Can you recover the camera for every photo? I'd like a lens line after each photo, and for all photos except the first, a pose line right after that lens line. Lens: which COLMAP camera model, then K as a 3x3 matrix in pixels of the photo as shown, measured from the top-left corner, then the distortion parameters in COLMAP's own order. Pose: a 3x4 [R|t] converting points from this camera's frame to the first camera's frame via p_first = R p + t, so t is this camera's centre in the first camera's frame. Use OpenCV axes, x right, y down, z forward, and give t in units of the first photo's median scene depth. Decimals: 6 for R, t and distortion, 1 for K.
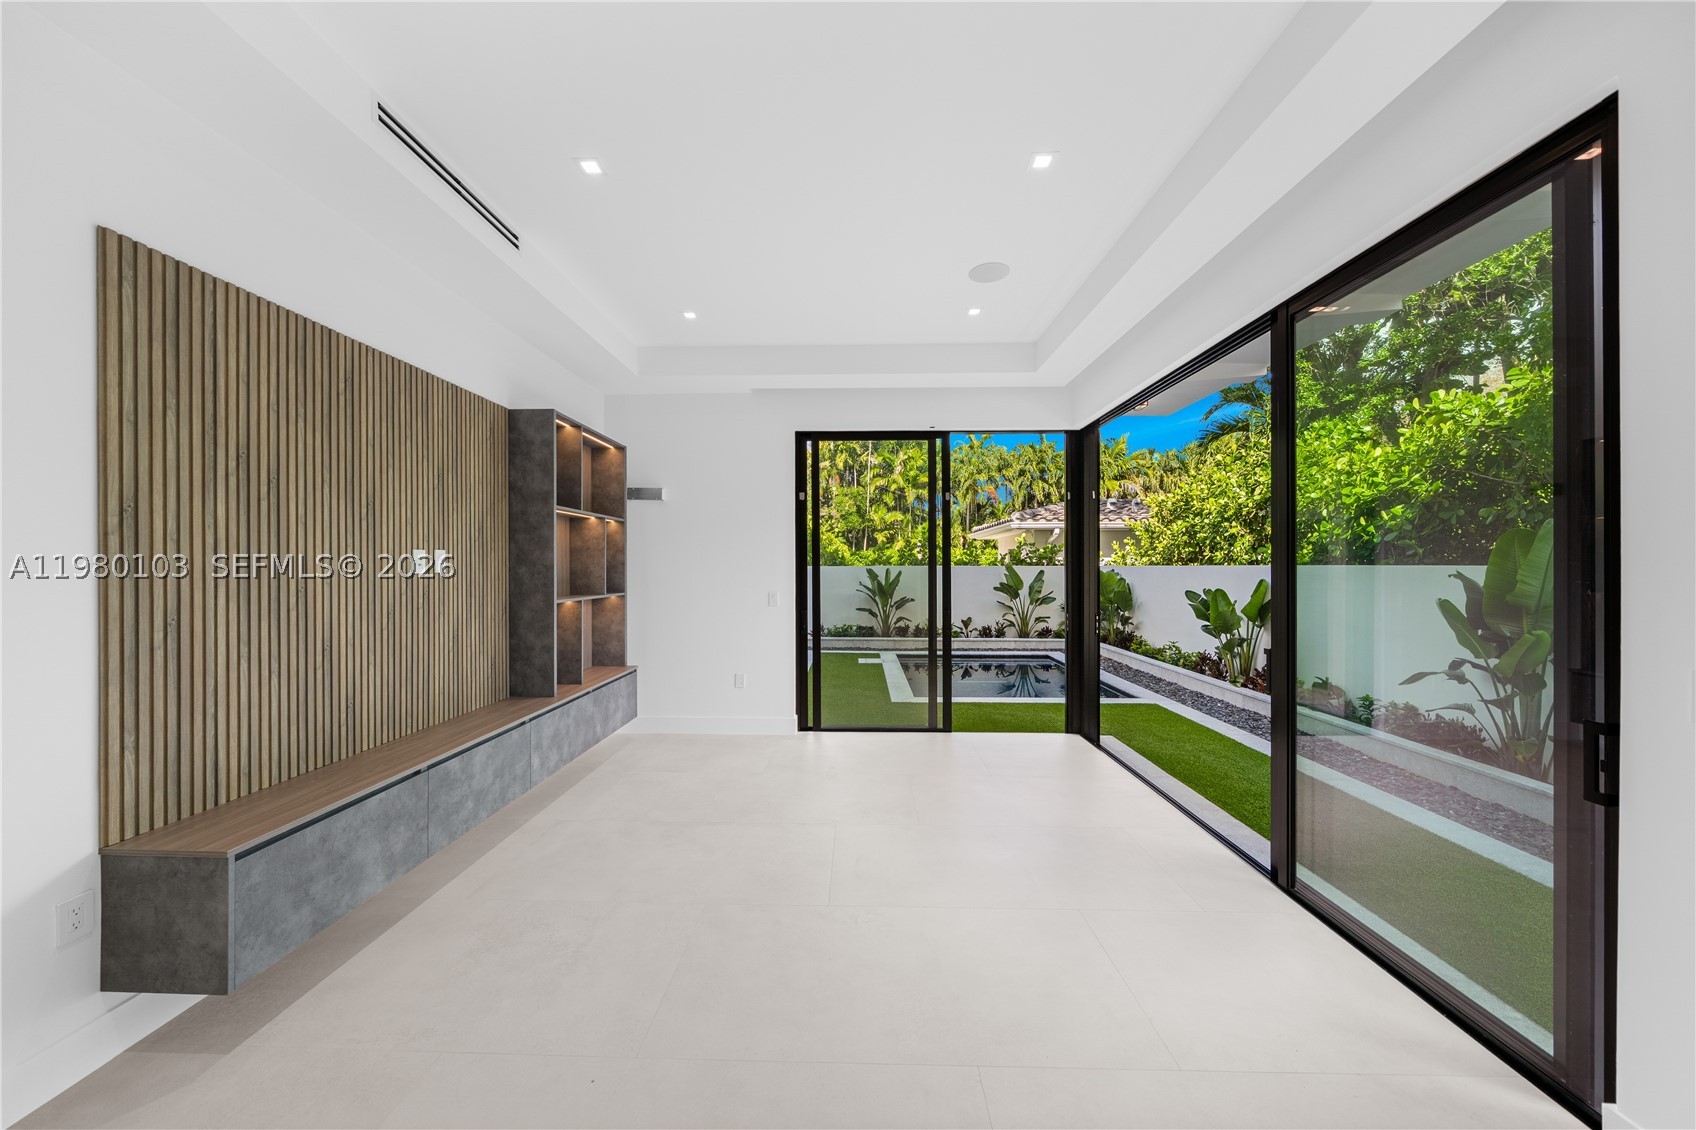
lens RADIAL K [[583.3, 0, 842.0], [0, 583.3, 565.9], [0, 0, 1]] dist [-0.005988, 0.000000]
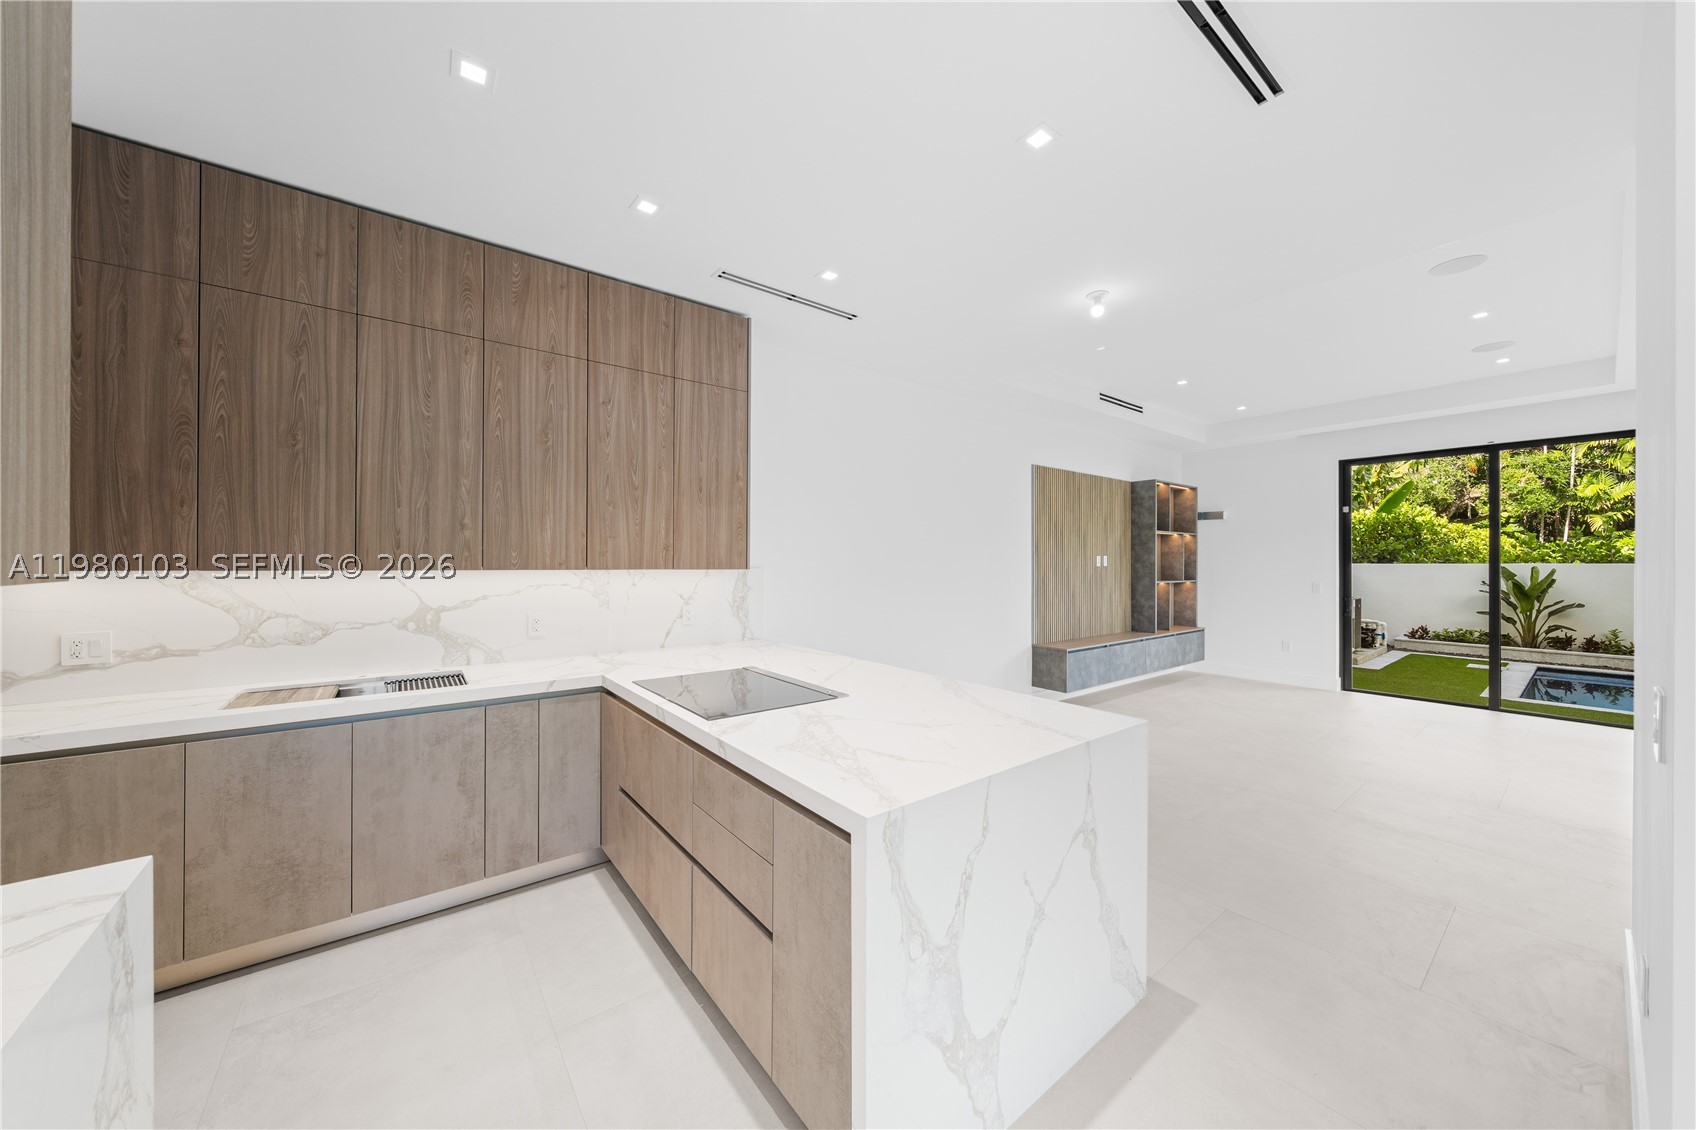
lens RADIAL K [[583.3, 0, 842.0], [0, 583.3, 565.9], [0, 0, 1]] dist [-0.005988, 0.000000]
pose [[0.626207, 0.003016, -0.779651, 0.251429], [-0.000095, 0.999993, 0.003792, 0.001775], [0.779657, -0.002300, 0.626203, -0.722744]]
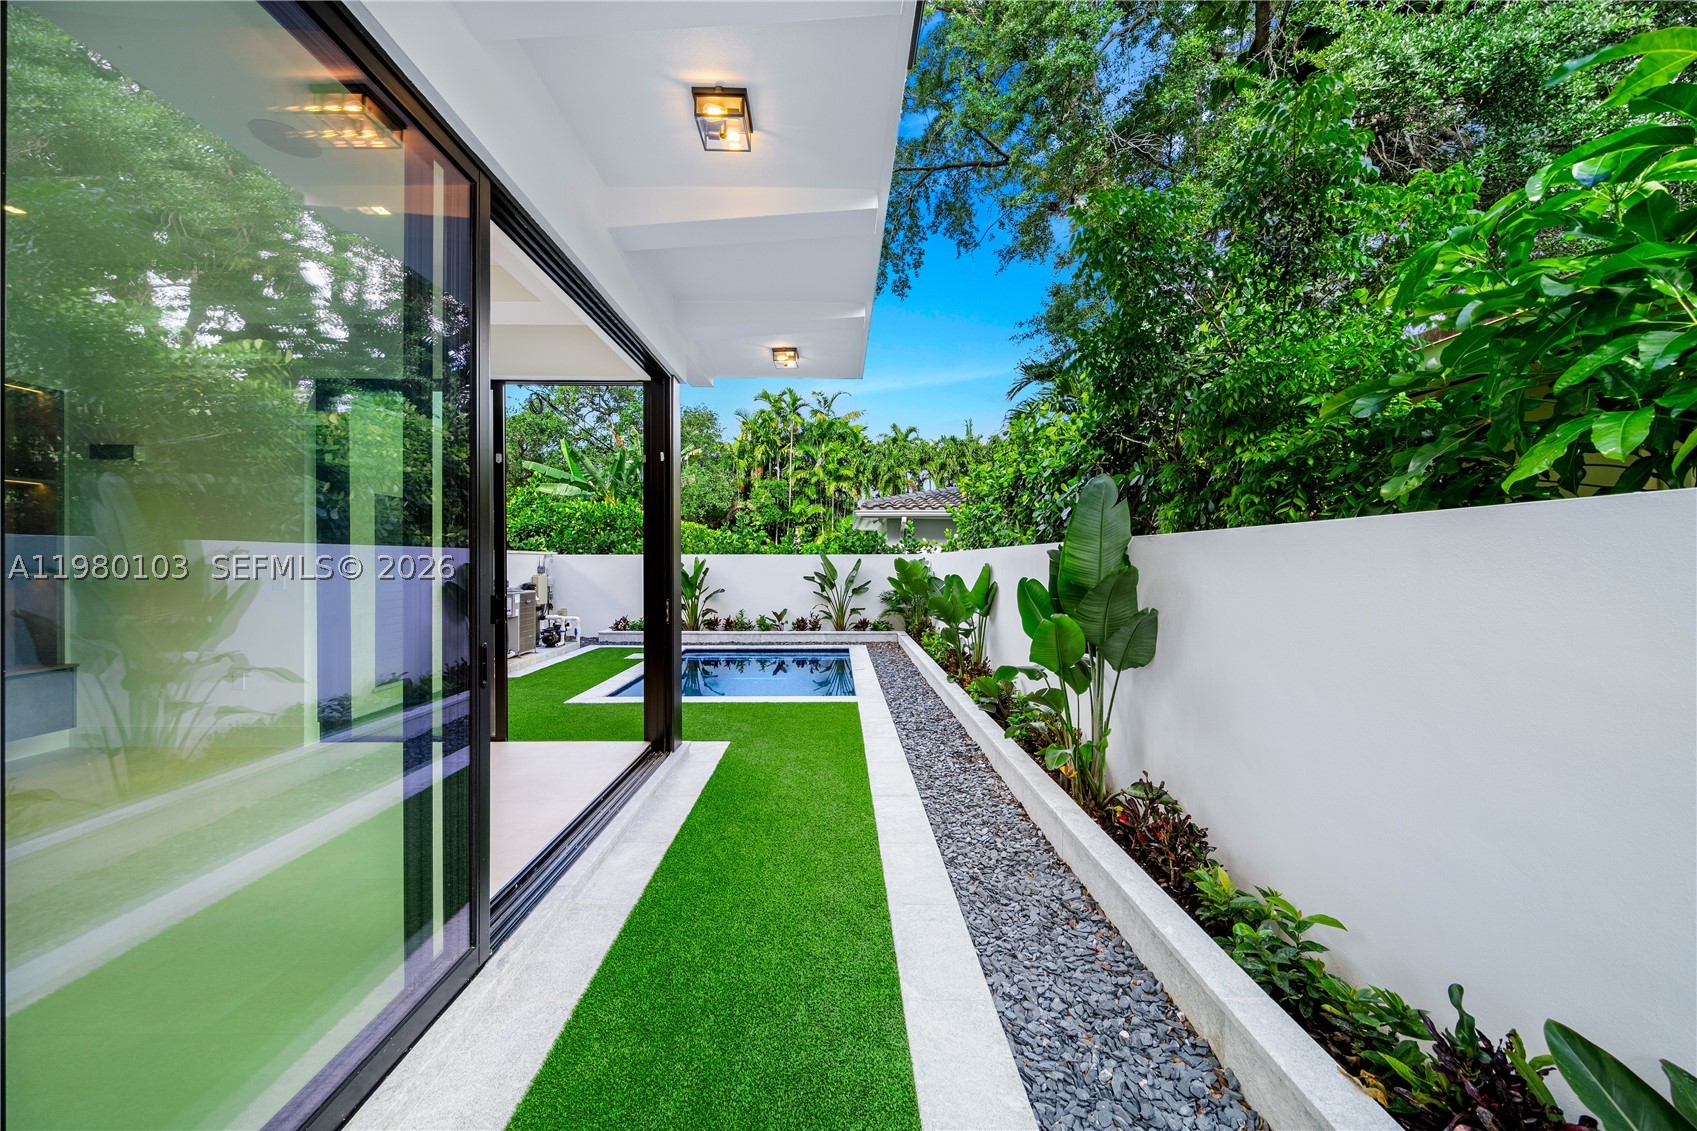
lens RADIAL K [[574.9, 0, 848.5], [0, 574.9, 565.5], [0, 0, 1]] dist [0.000899, 0.000075]
pose [[0.999046, 0.000967, 0.043664, 0.682881], [-0.001190, 0.999986, 0.005084, 0.031565], [-0.043658, -0.005132, 0.999033, 0.167434]]
